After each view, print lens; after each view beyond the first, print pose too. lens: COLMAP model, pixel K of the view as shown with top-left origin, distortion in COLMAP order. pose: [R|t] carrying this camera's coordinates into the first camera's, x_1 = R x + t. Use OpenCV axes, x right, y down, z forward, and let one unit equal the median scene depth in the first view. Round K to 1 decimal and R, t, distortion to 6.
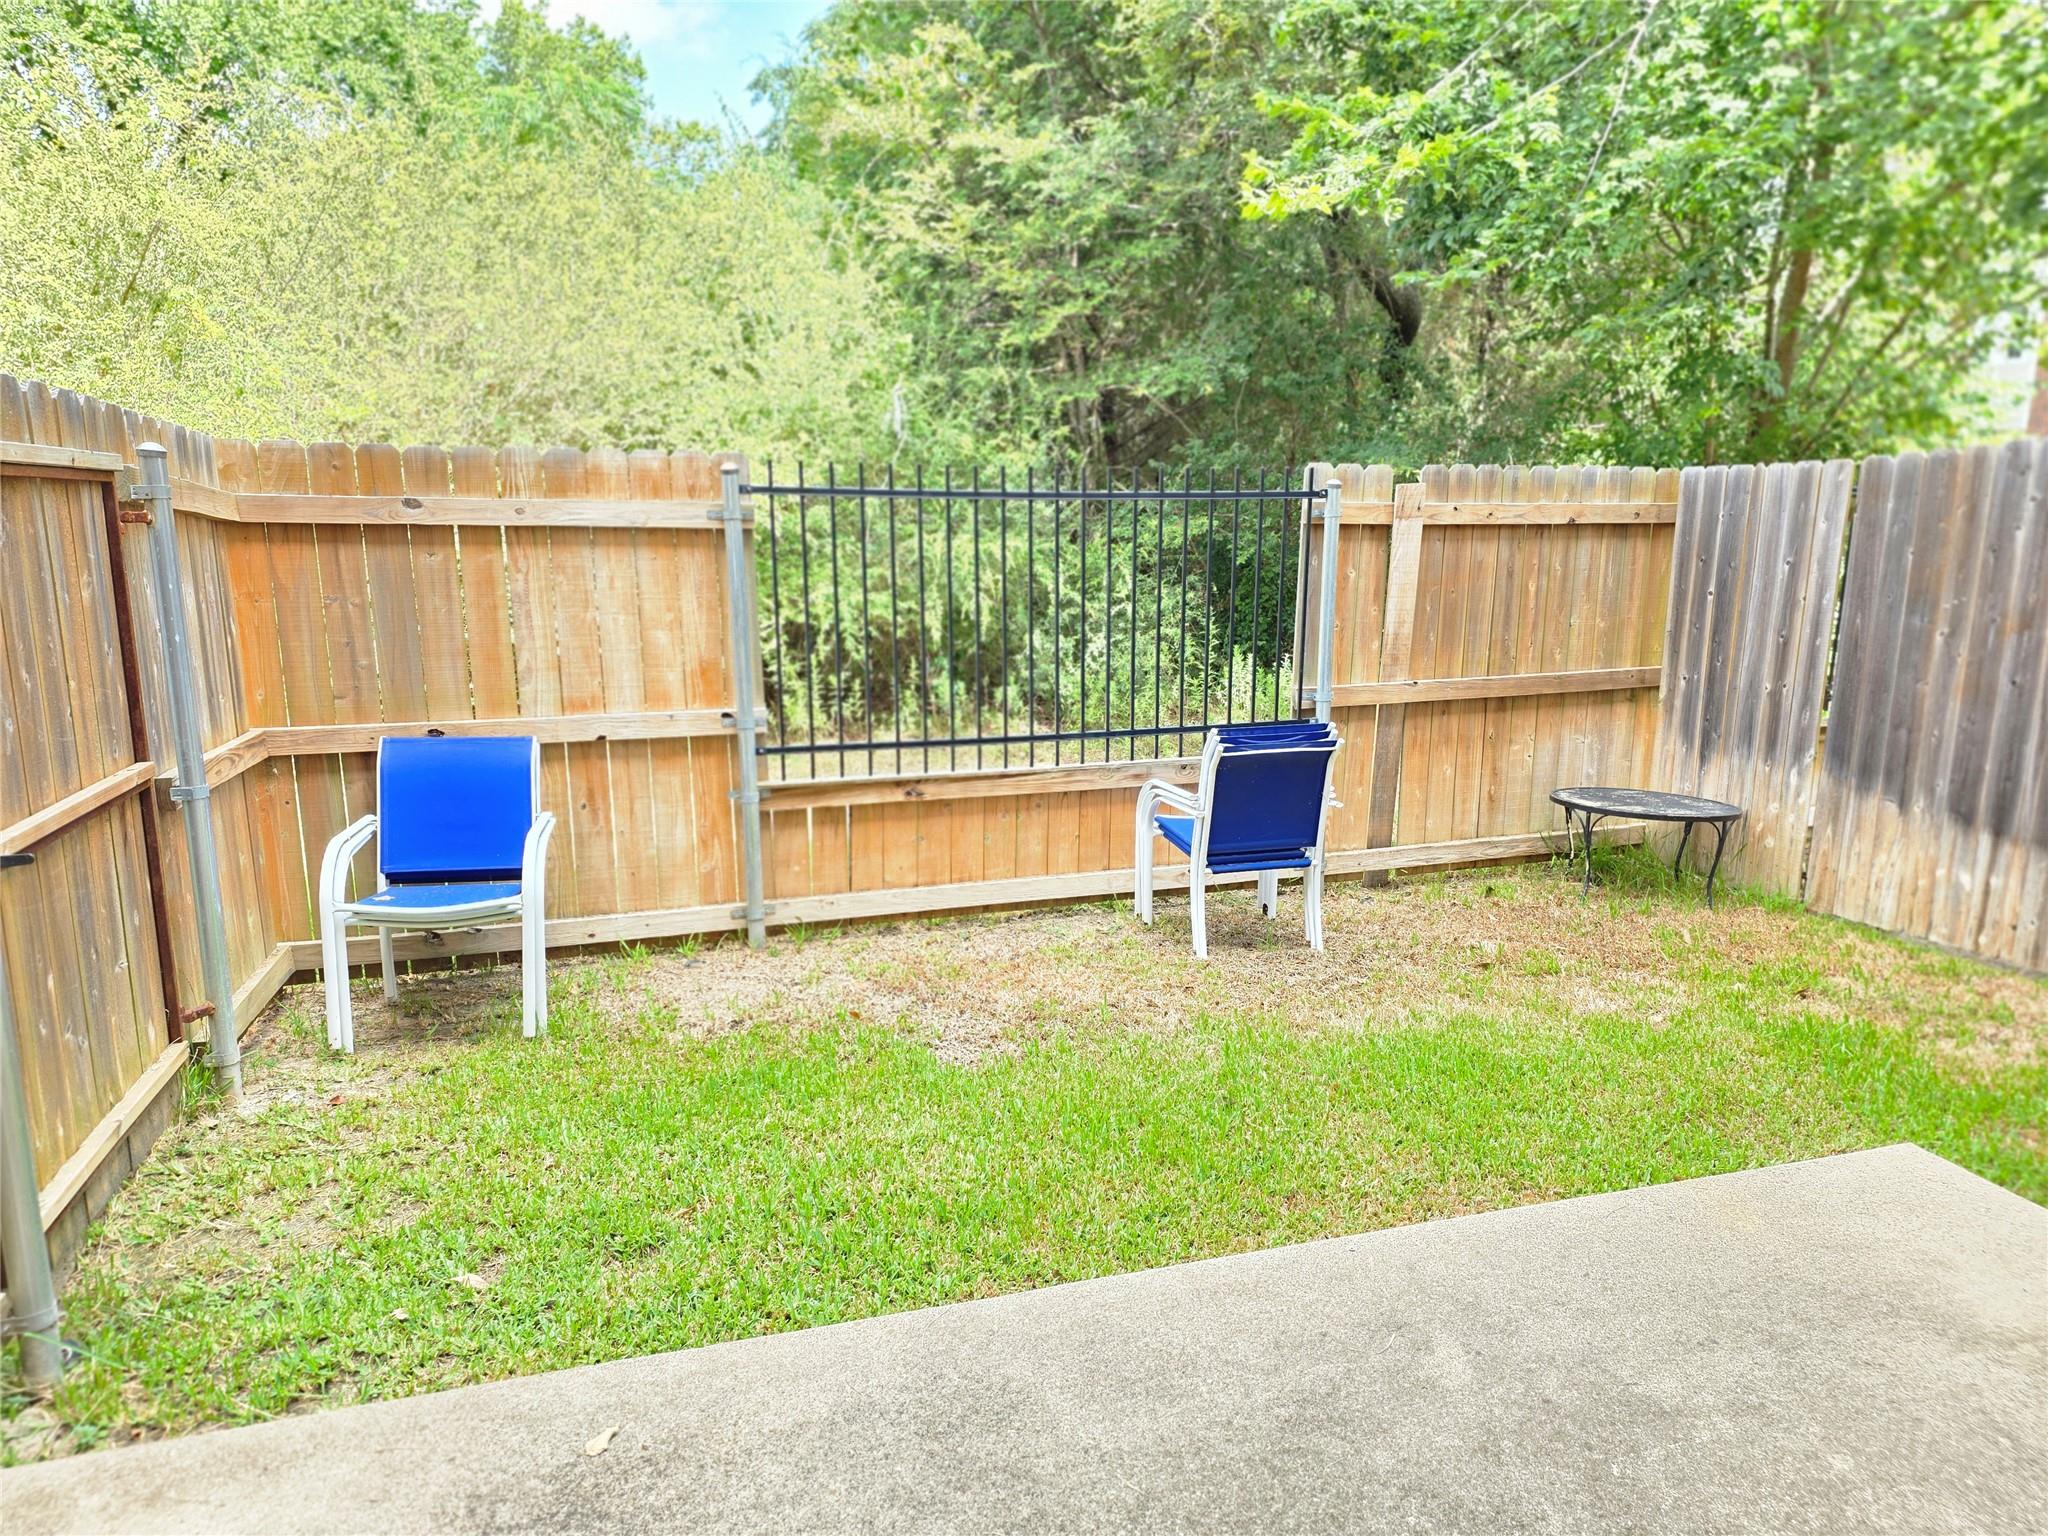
lens RADIAL K [[1355.2, 0, 1026.9], [0, 1355.2, 777.8], [0, 0, 1]] dist [0.060572, -0.047233]
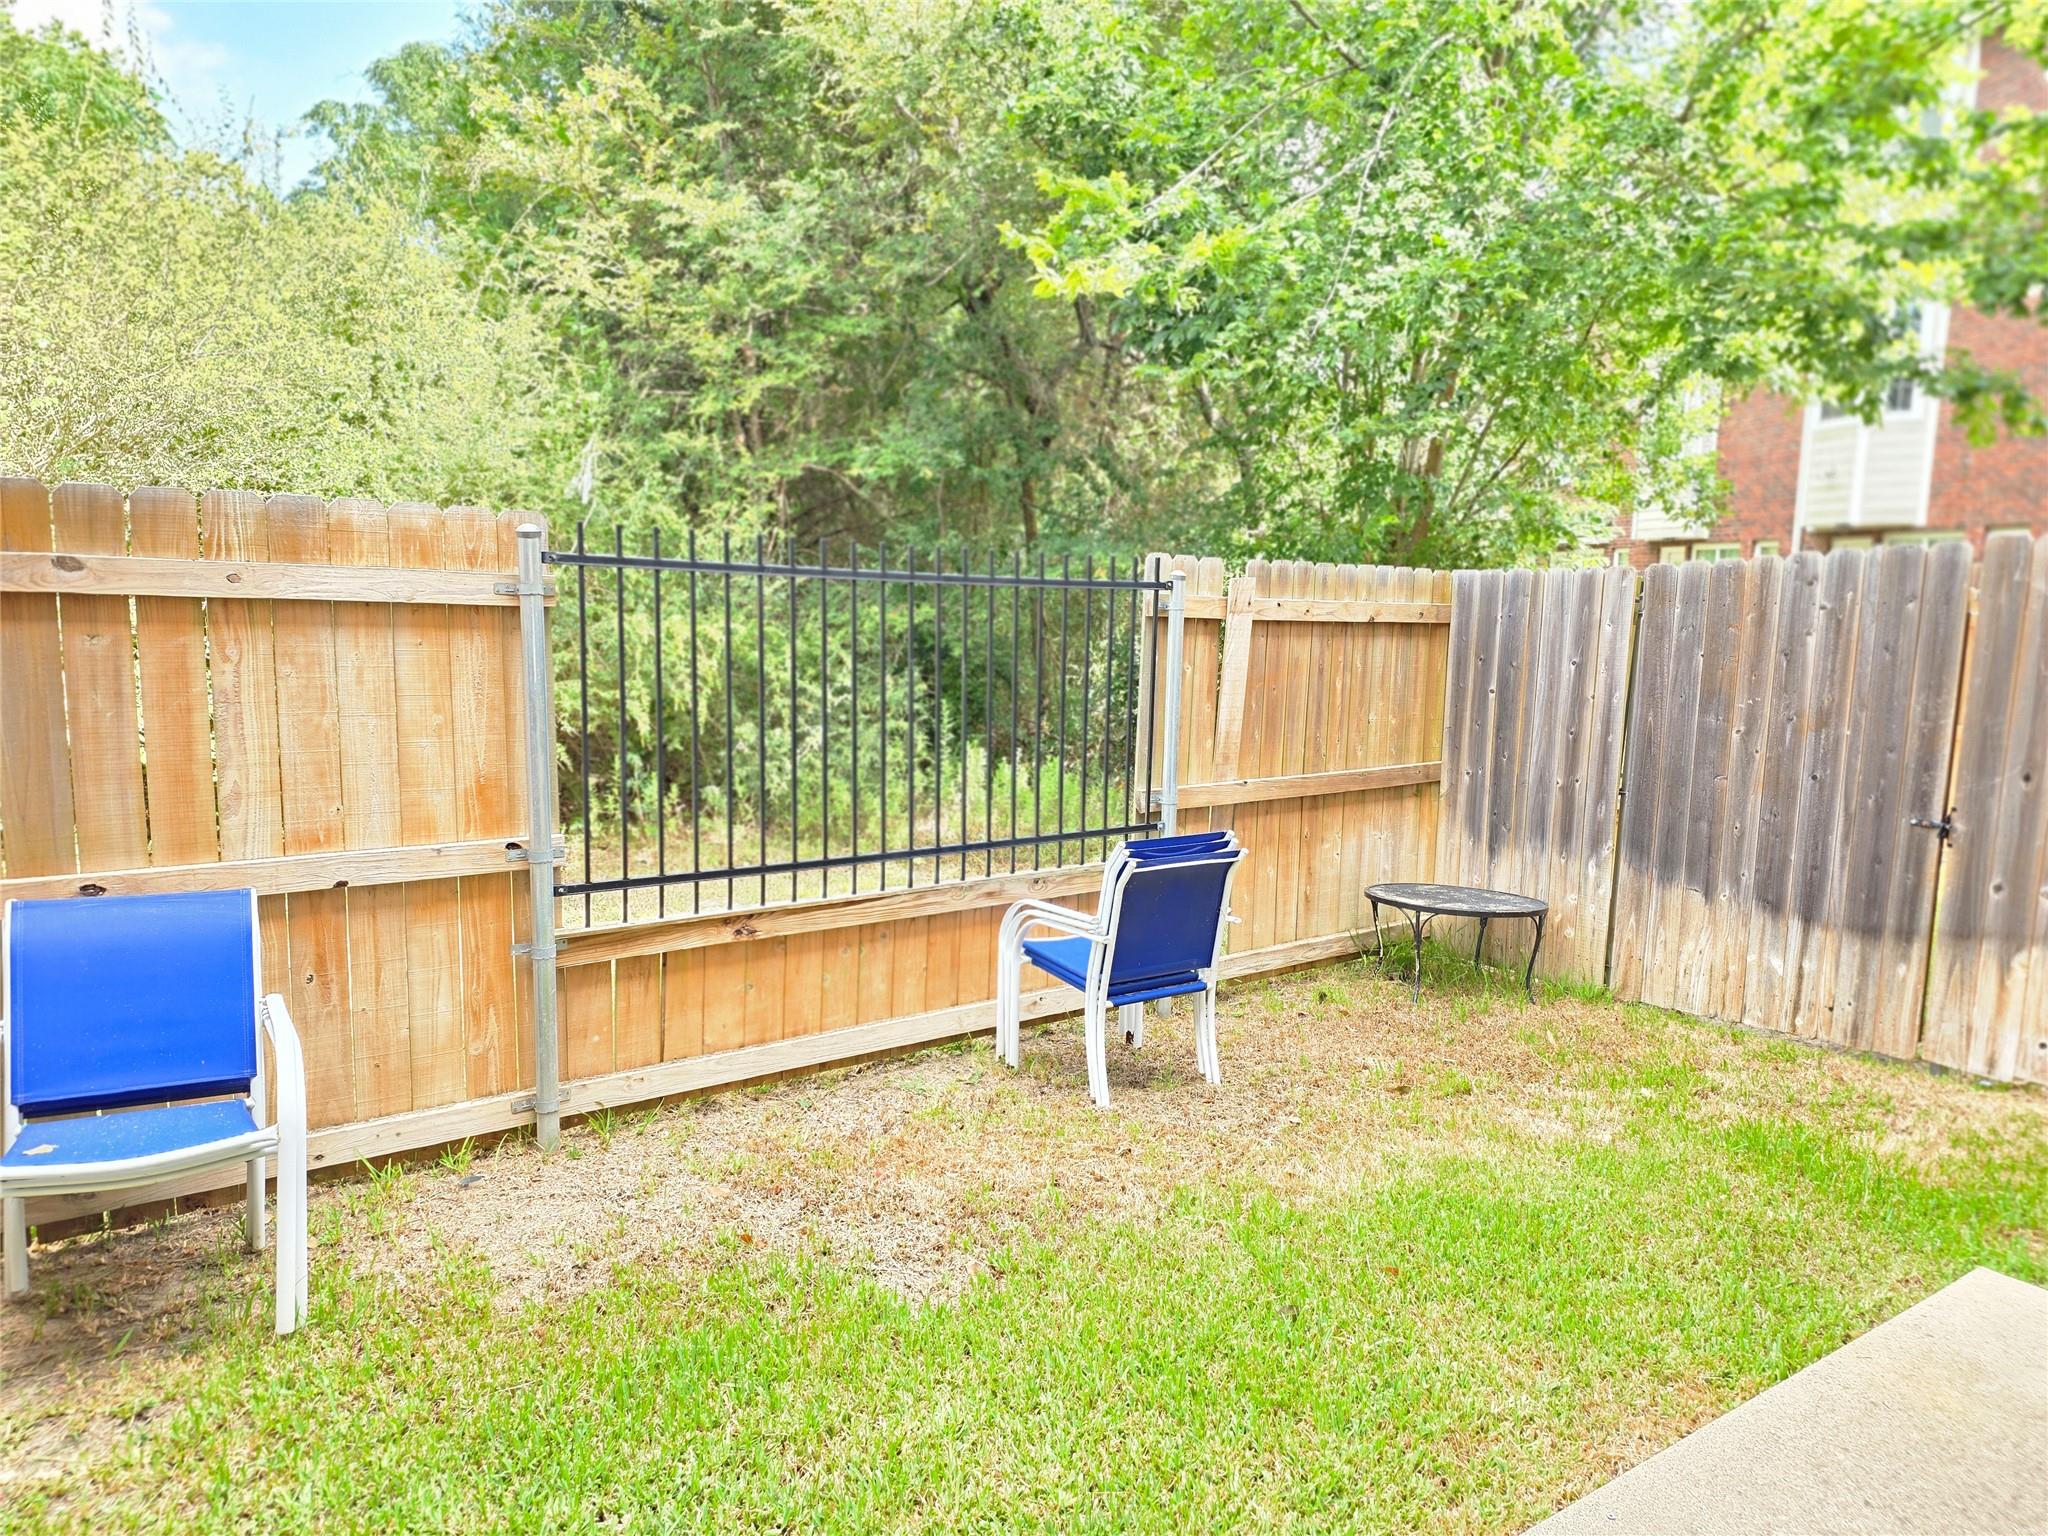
lens RADIAL K [[1355.2, 0, 1041.1], [0, 1355.2, 767.8], [0, 0, 1]] dist [0.060572, -0.047233]
pose [[0.951354, -0.015679, 0.307701, -0.157147], [0.037239, 0.997234, -0.064321, -0.026566], [-0.305842, 0.072651, 0.949306, 0.152703]]
